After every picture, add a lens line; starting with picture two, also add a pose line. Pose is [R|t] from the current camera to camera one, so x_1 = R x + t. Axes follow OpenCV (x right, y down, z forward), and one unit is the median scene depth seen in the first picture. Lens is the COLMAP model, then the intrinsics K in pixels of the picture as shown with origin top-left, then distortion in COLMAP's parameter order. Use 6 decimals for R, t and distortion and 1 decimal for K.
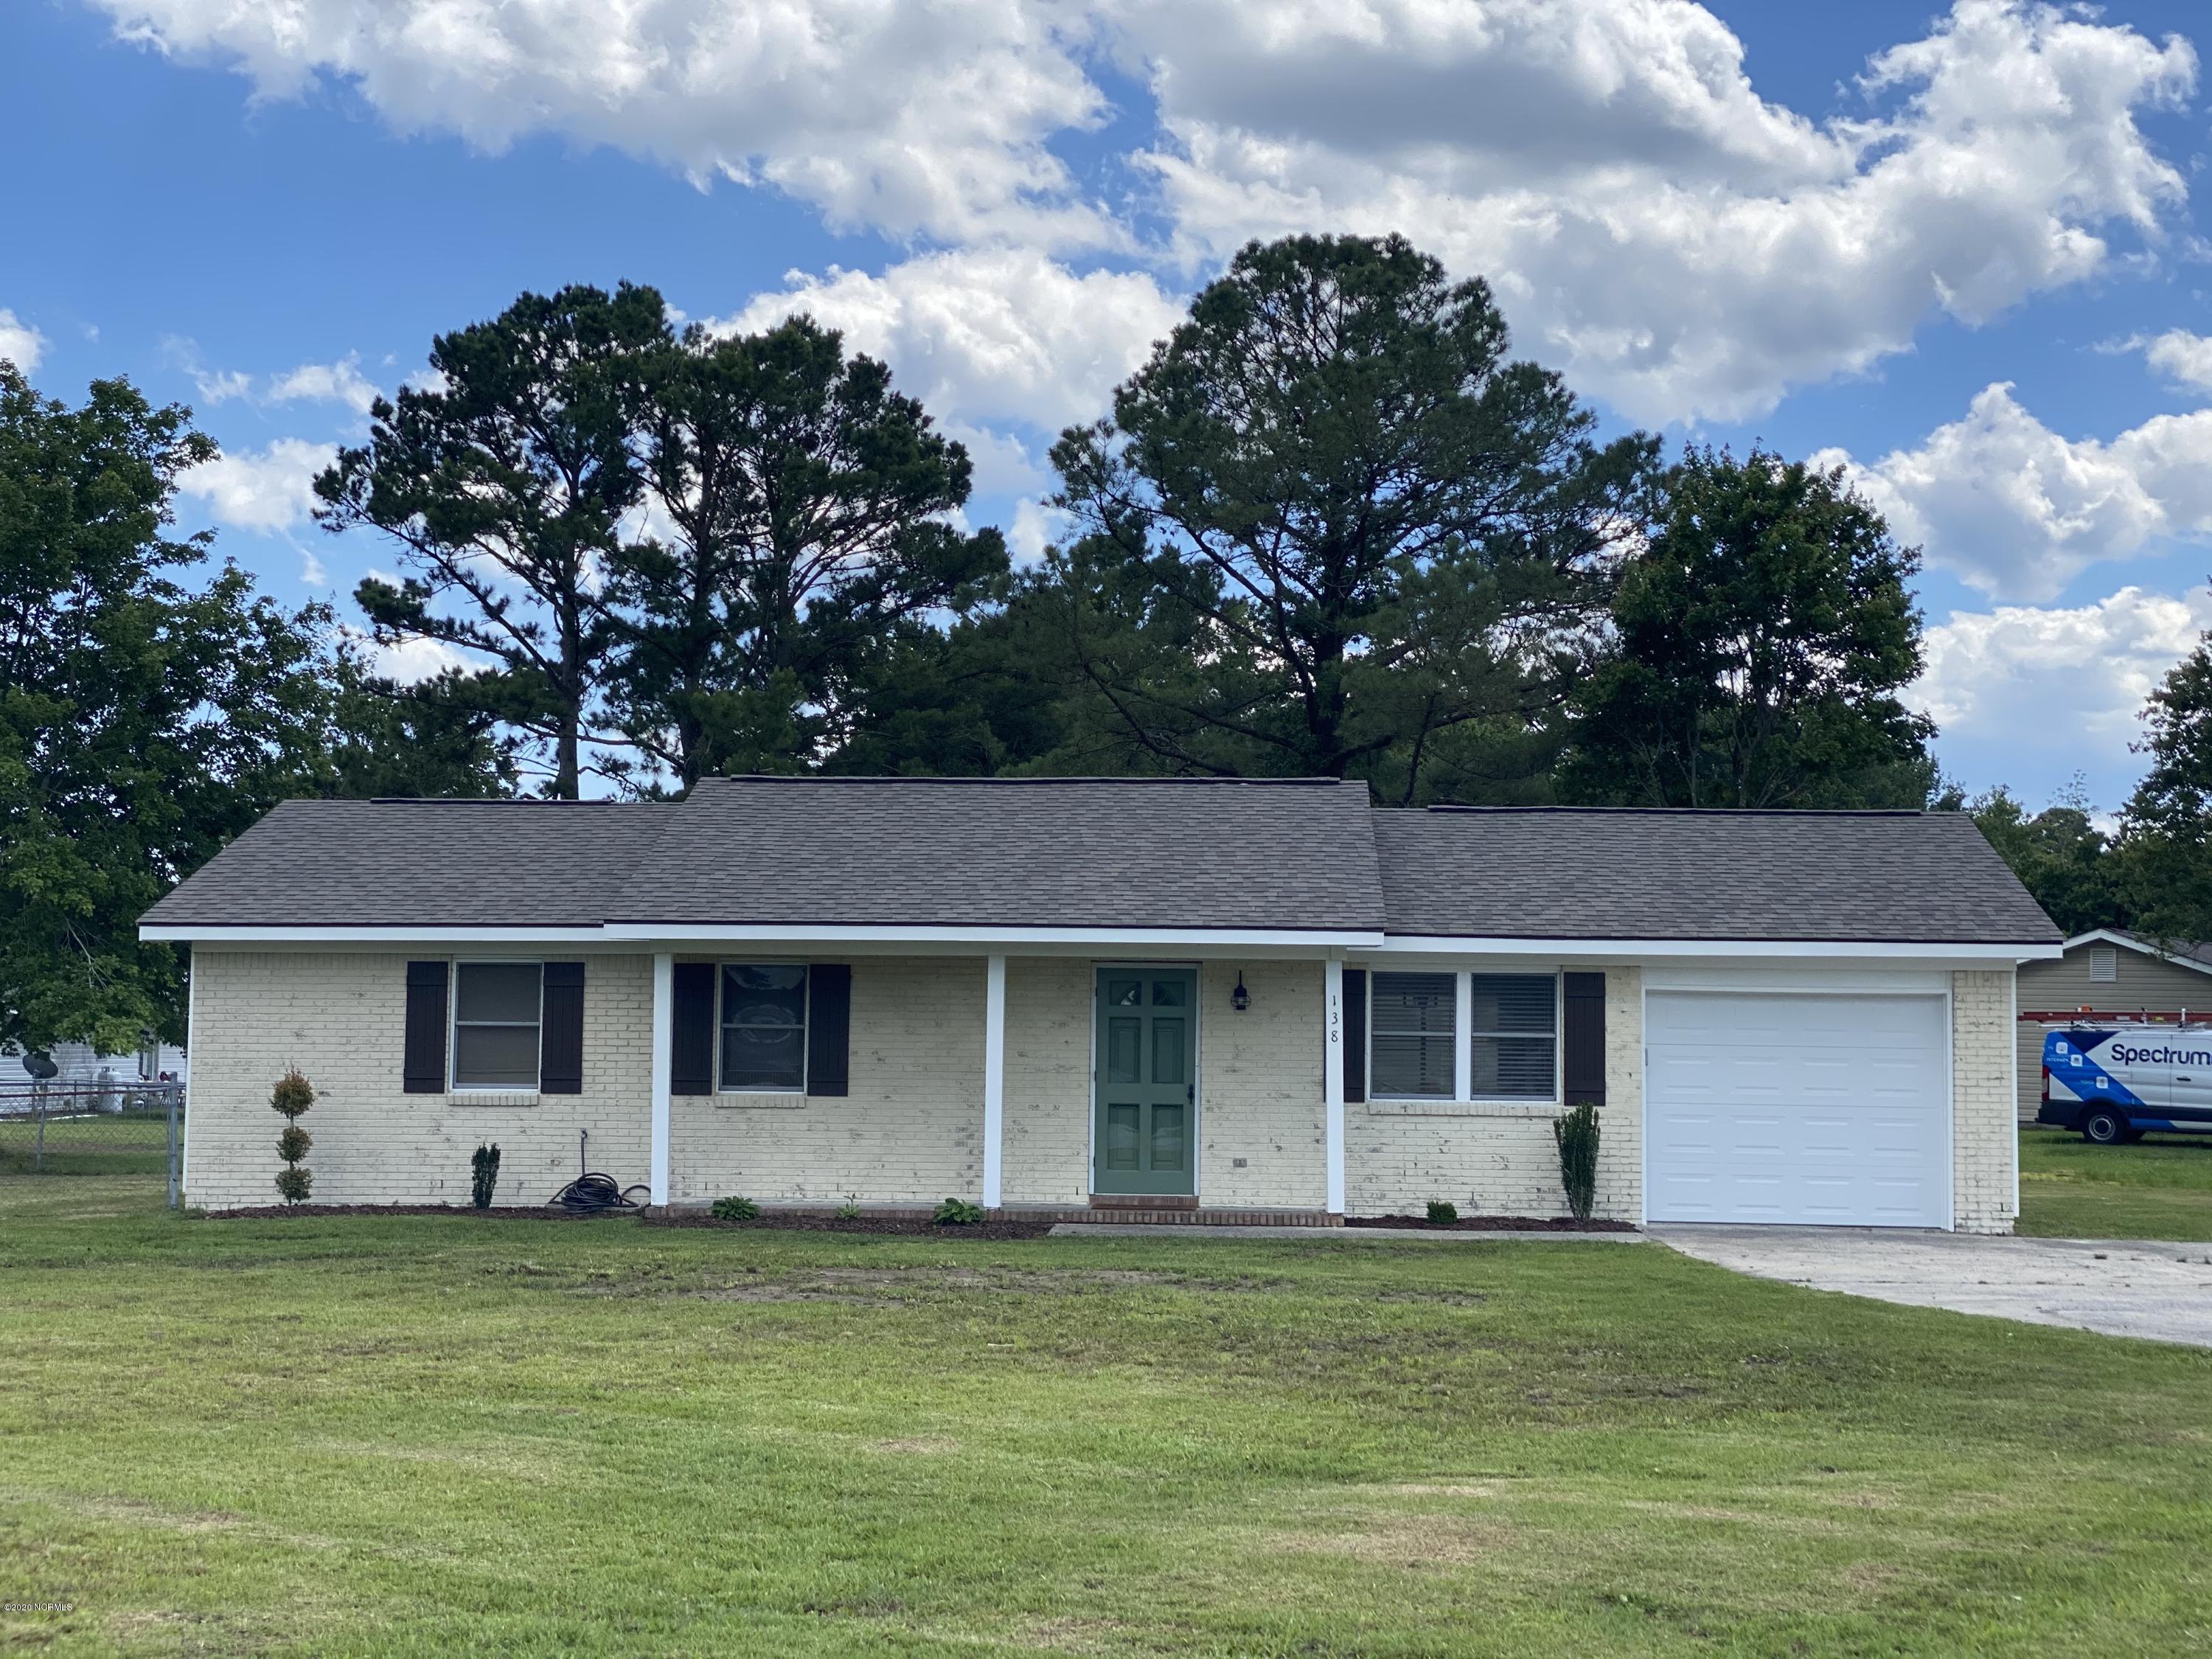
lens RADIAL K [[3306.4, 0, 1105.3], [0, 3306.4, 818.1], [0, 0, 1]] dist [0.113805, -0.036926]
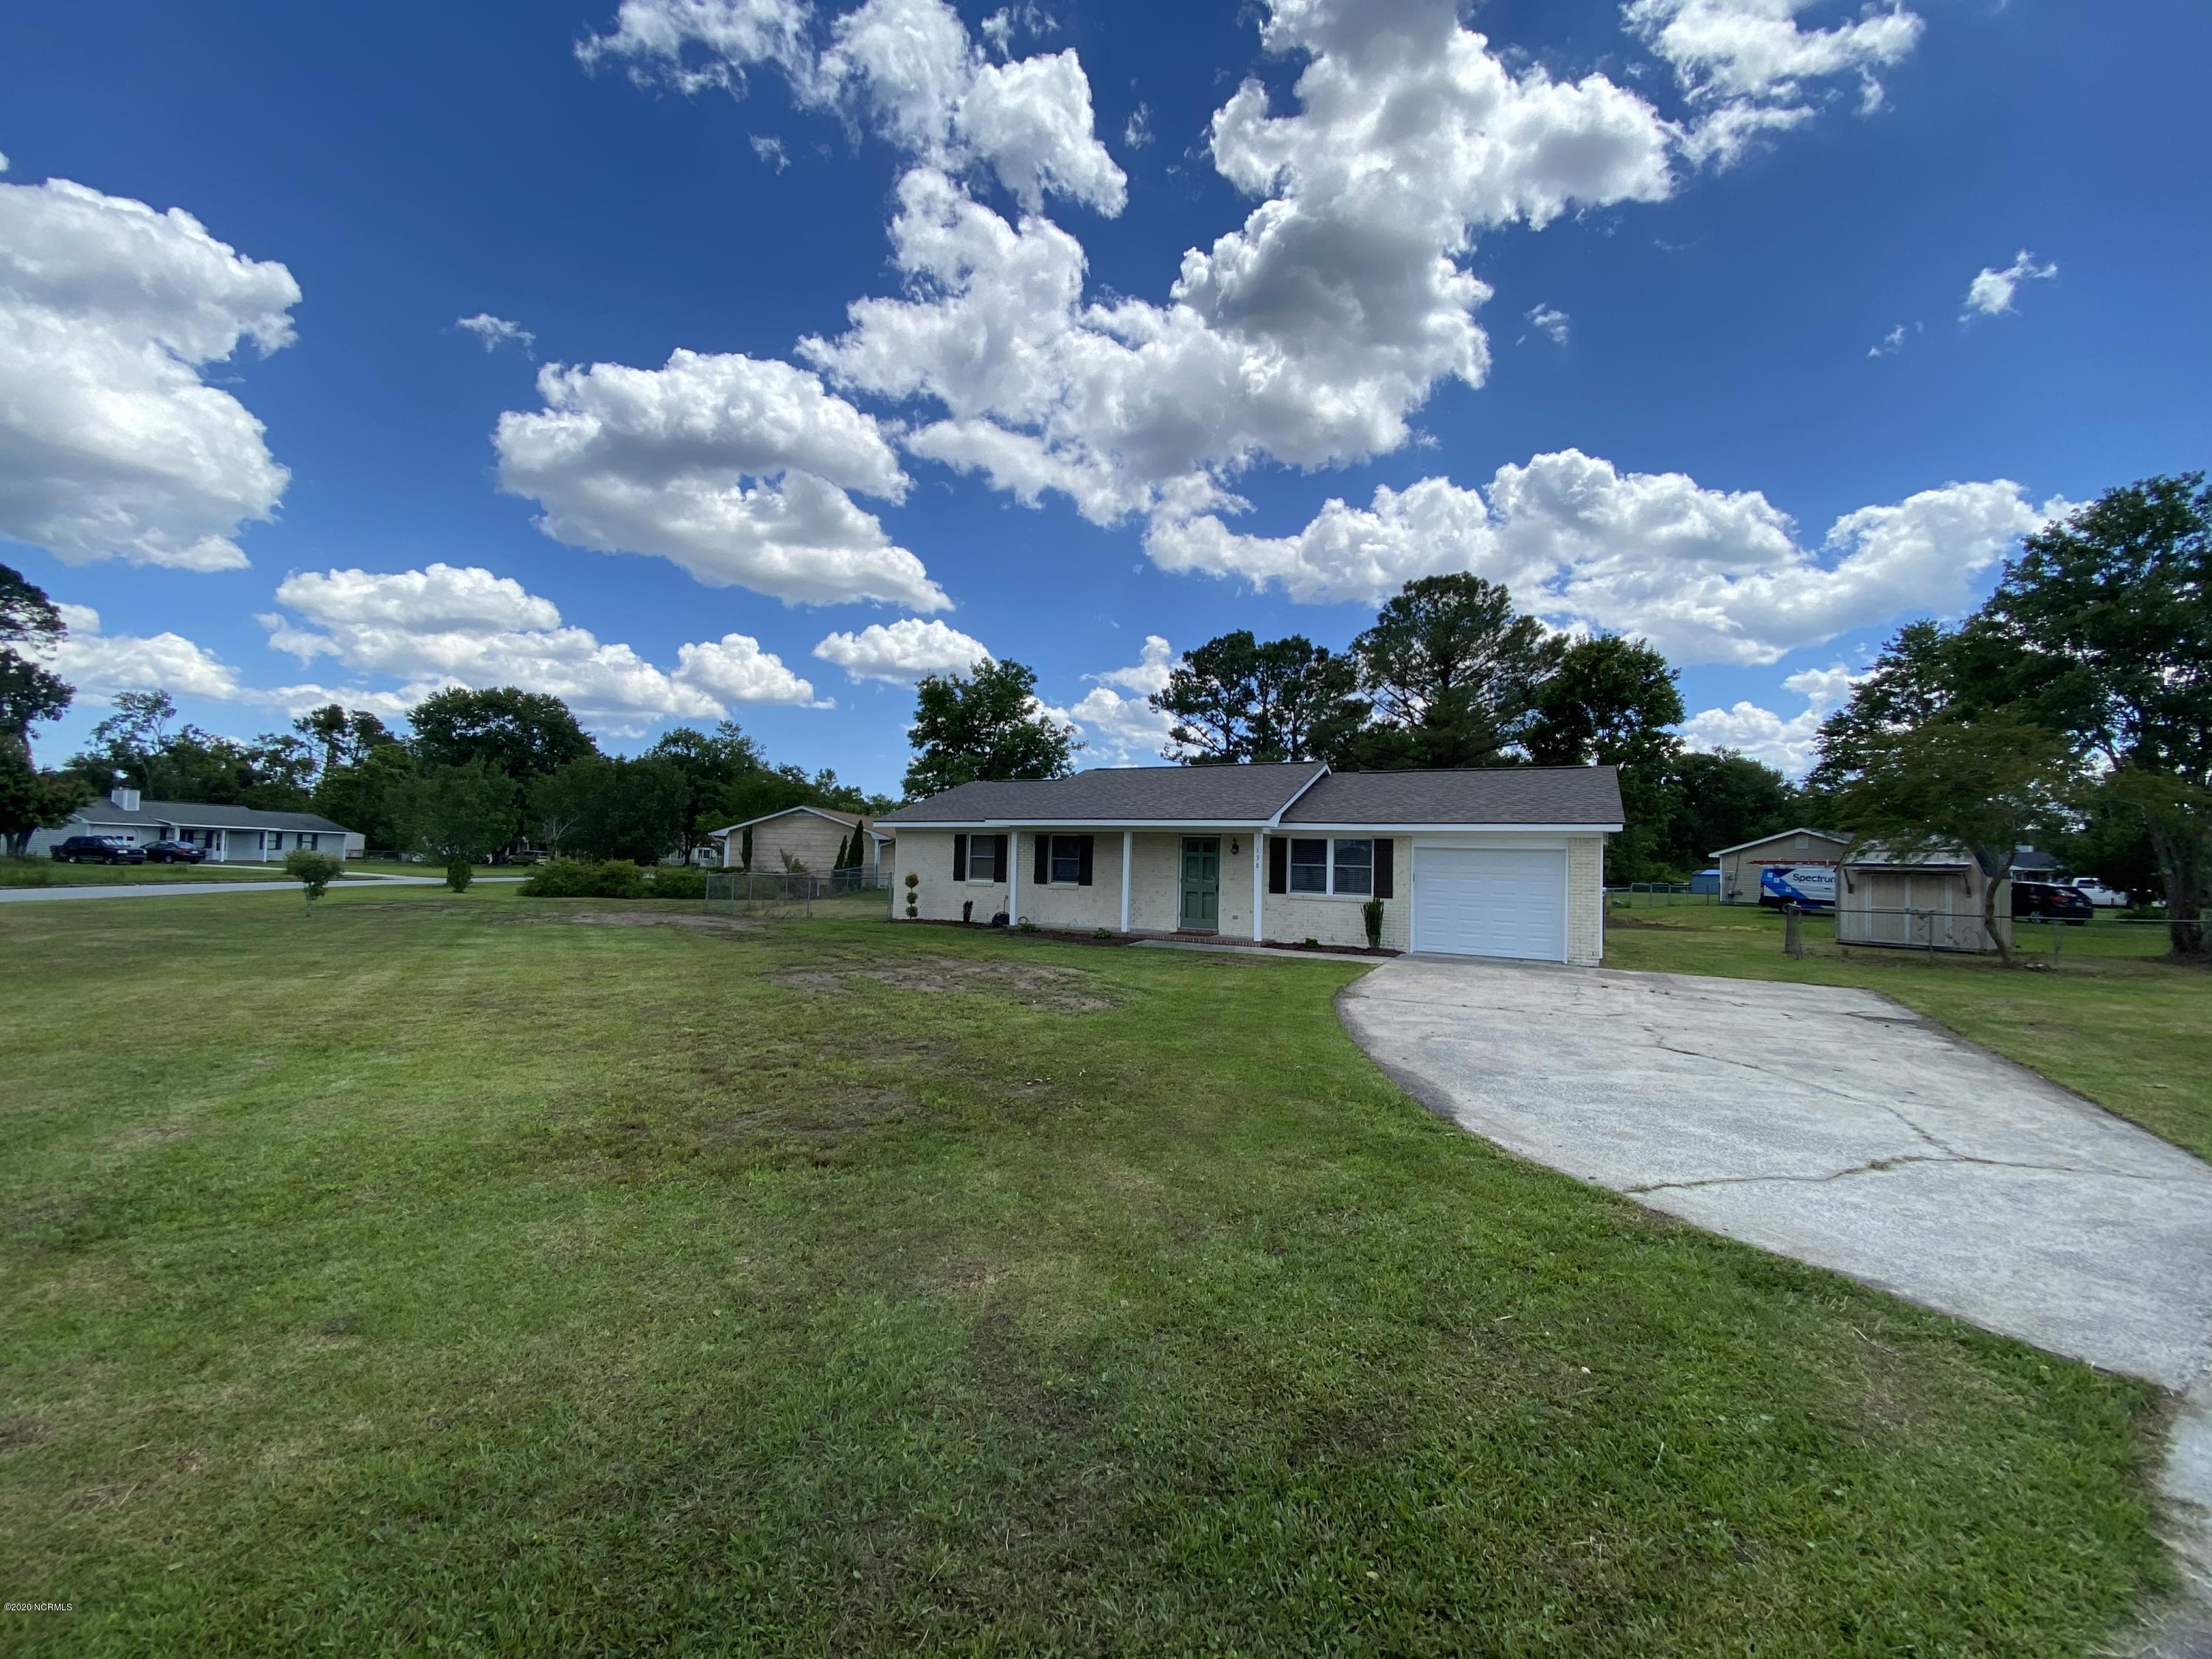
lens RADIAL K [[877.9, 0, 1100.8], [0, 877.9, 842.2], [0, 0, 1]] dist [0.036513, -0.032547]
pose [[0.907076, 0.003194, -0.420955, 0.218613], [0.014444, 0.999146, 0.038705, 0.022861], [0.420719, -0.041189, 0.906255, 0.376451]]
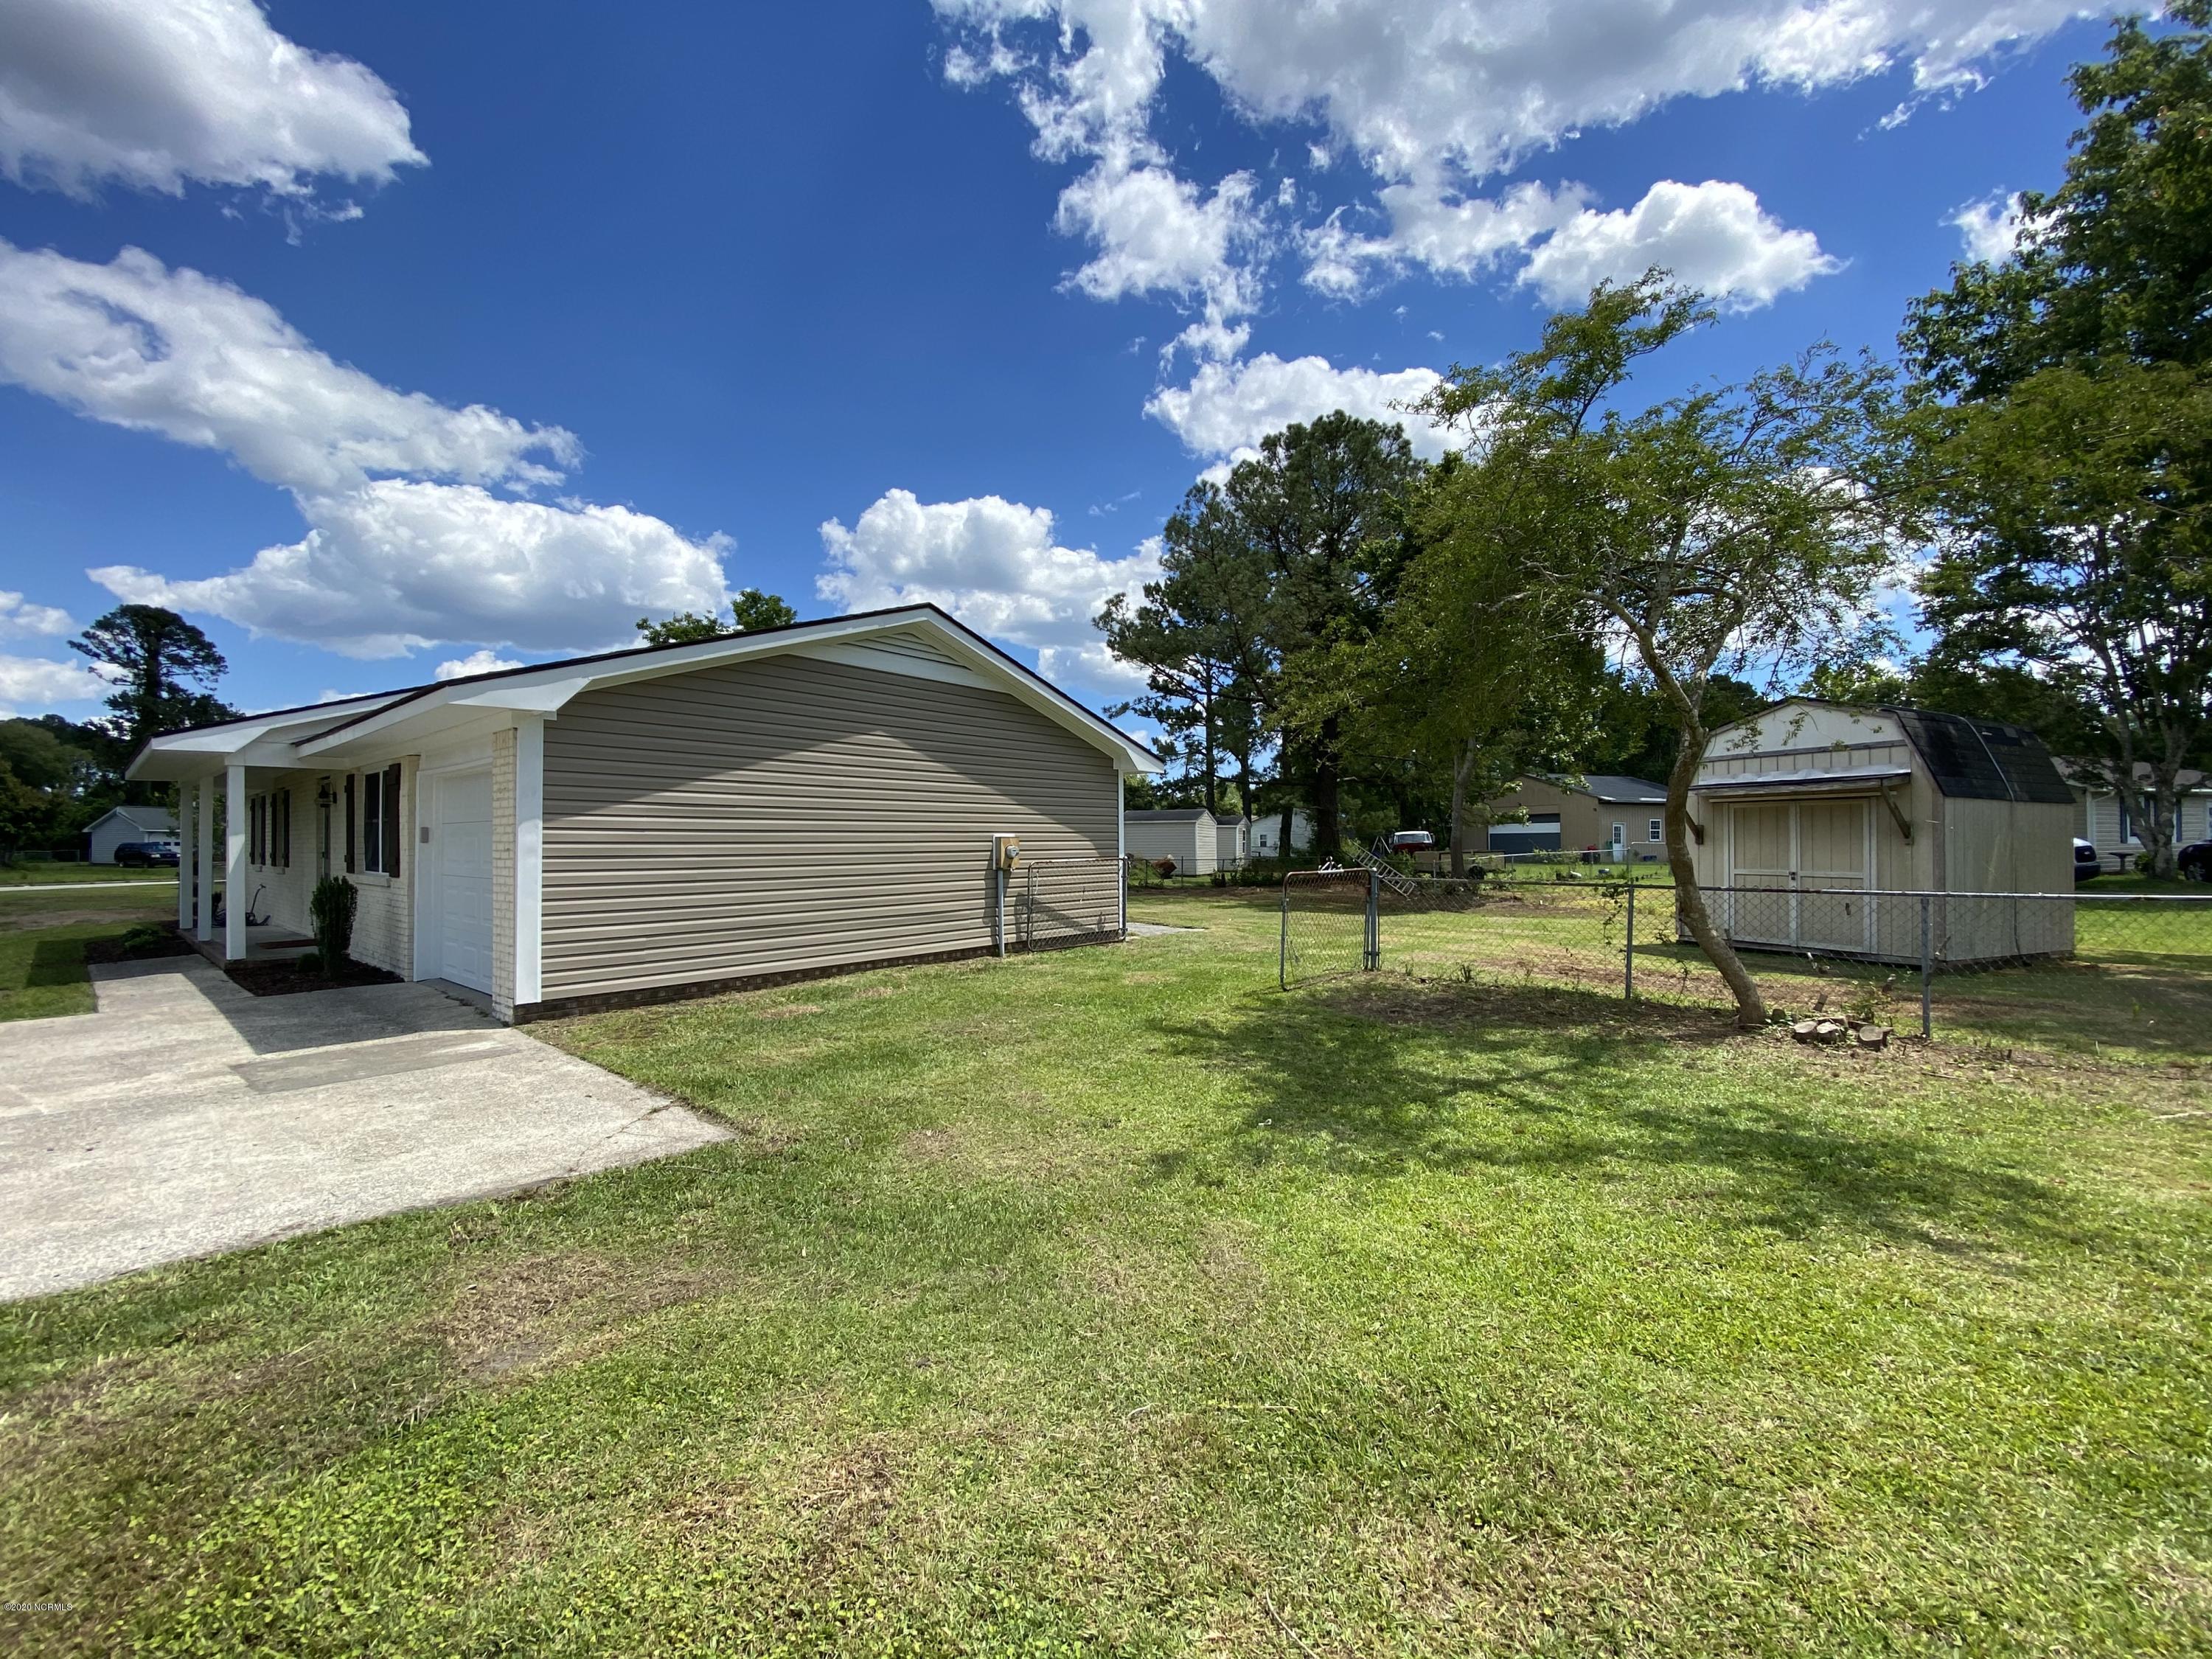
lens RADIAL K [[893.7, 0, 1106.4], [0, 893.7, 826.0], [0, 0, 1]] dist [0.013678, -0.017946]
pose [[0.786370, -0.025539, -0.617227, 0.521640], [0.059591, 0.997622, 0.034642, 0.069883], [0.614875, -0.064022, 0.786022, 0.884526]]
